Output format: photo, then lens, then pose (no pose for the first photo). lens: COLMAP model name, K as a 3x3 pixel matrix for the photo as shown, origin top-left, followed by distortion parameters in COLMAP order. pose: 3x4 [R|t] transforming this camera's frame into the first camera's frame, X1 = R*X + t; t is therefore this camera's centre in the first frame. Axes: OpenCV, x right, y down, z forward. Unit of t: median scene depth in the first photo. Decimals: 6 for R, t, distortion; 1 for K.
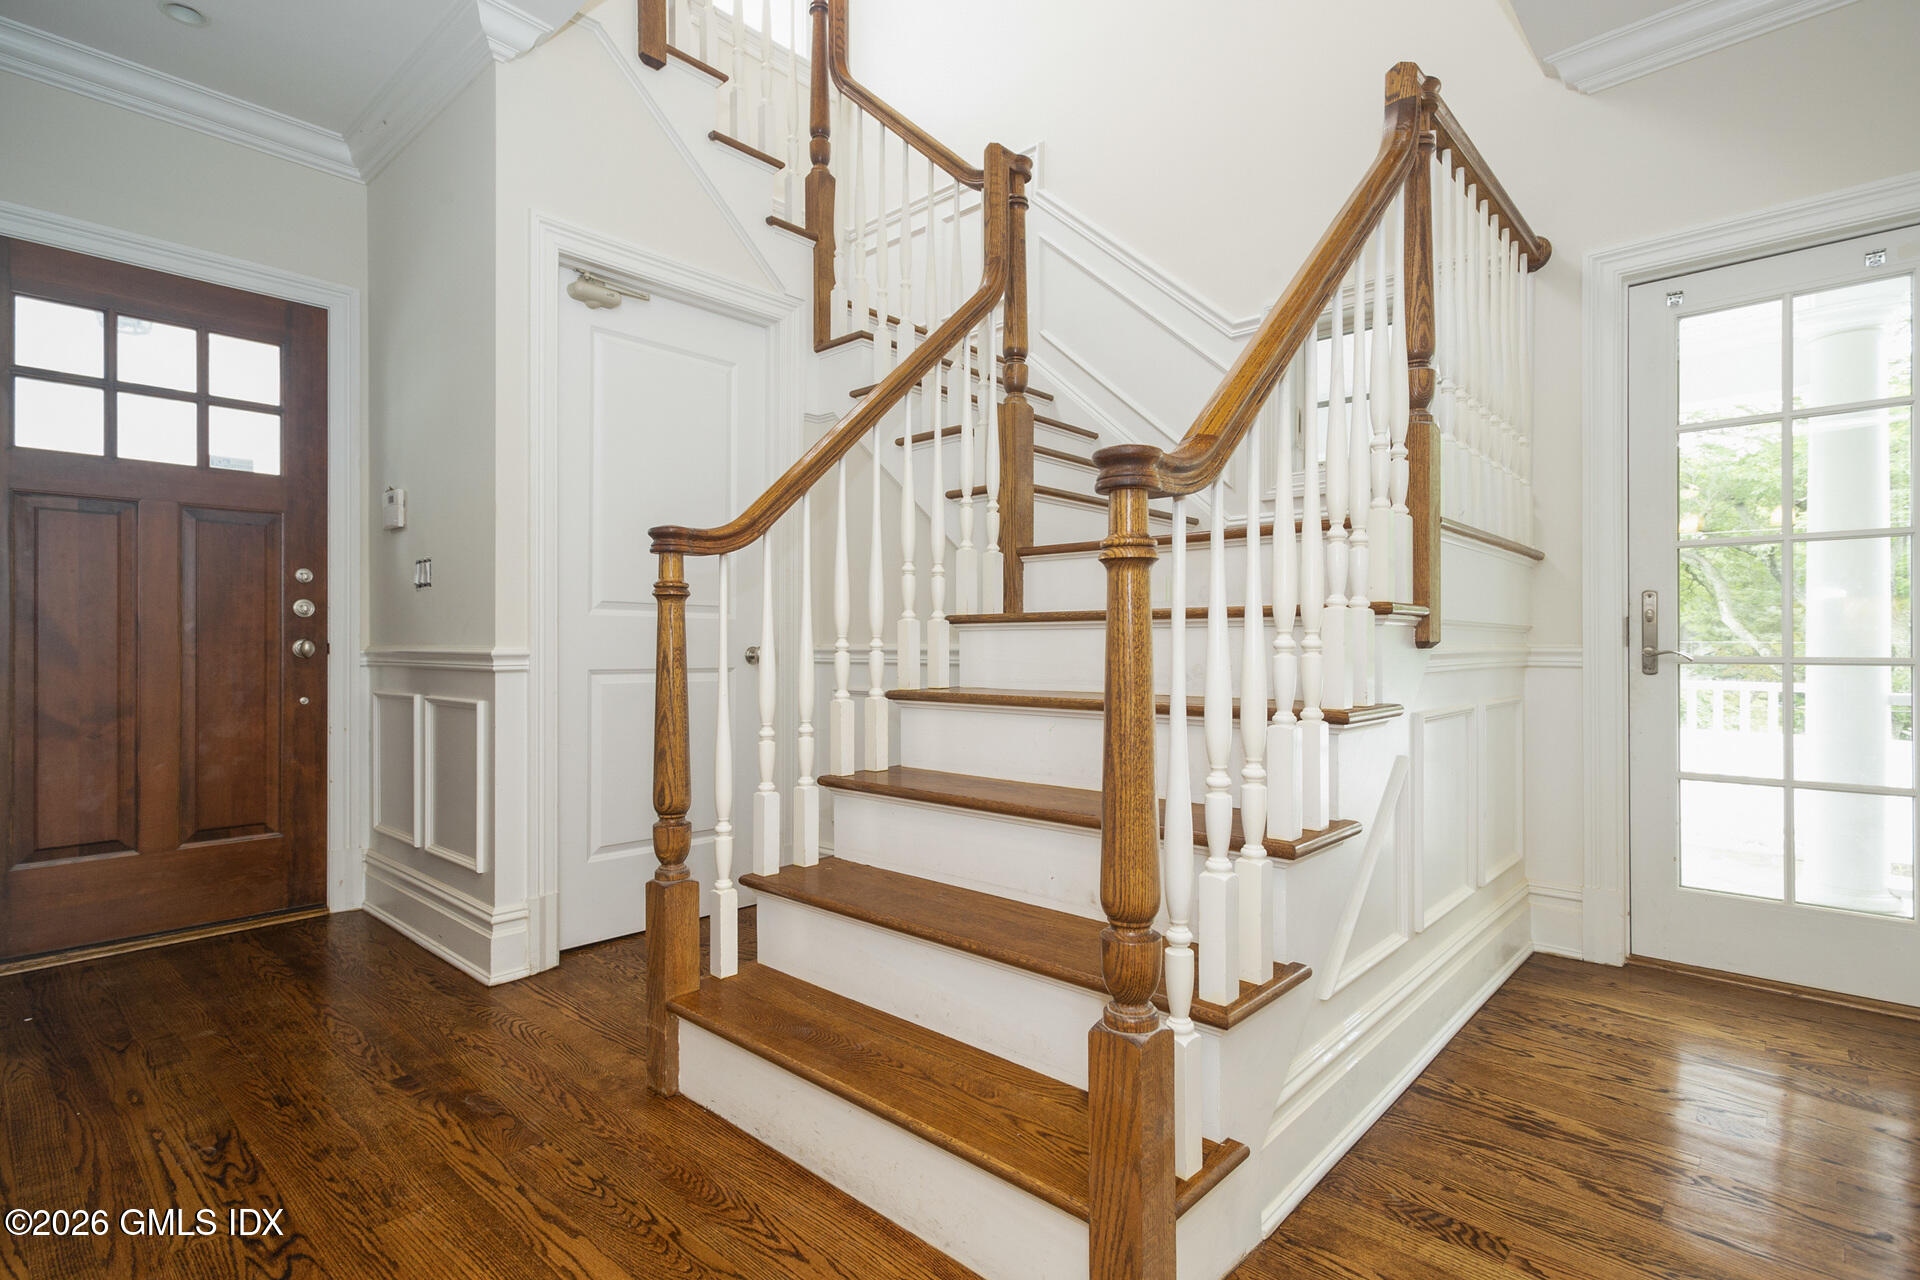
lens RADIAL K [[921.7, 0, 964.1], [0, 921.7, 645.2], [0, 0, 1]] dist [-0.000594, 0.000379]
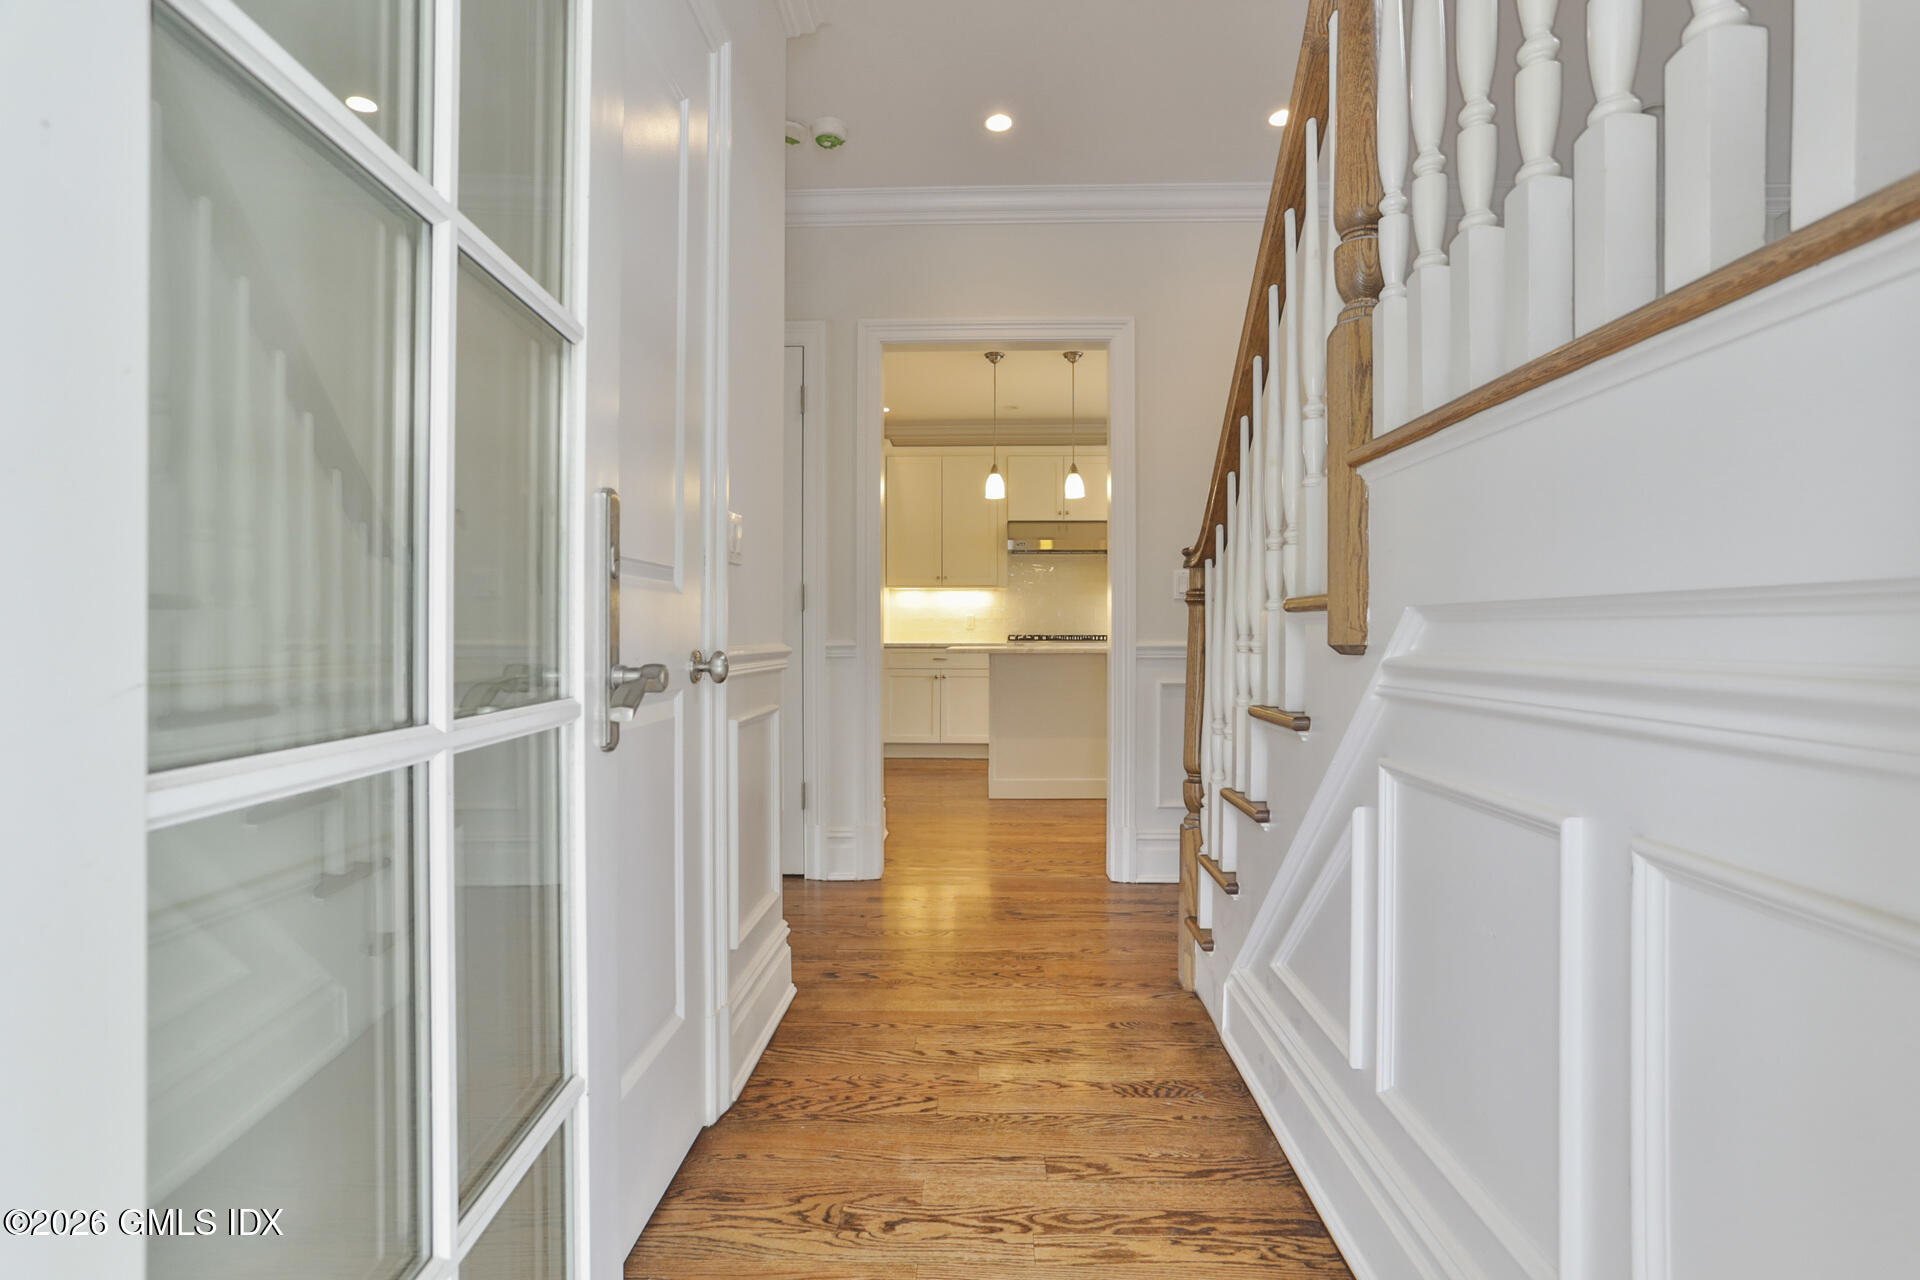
lens RADIAL K [[921.7, 0, 962.5], [0, 921.7, 642.2], [0, 0, 1]] dist [-0.000594, 0.000379]
pose [[-0.757043, 0.001058, -0.653364, 1.358458], [0.003092, 0.999993, -0.001963, -0.011293], [0.653357, -0.003506, -0.757041, 1.549709]]
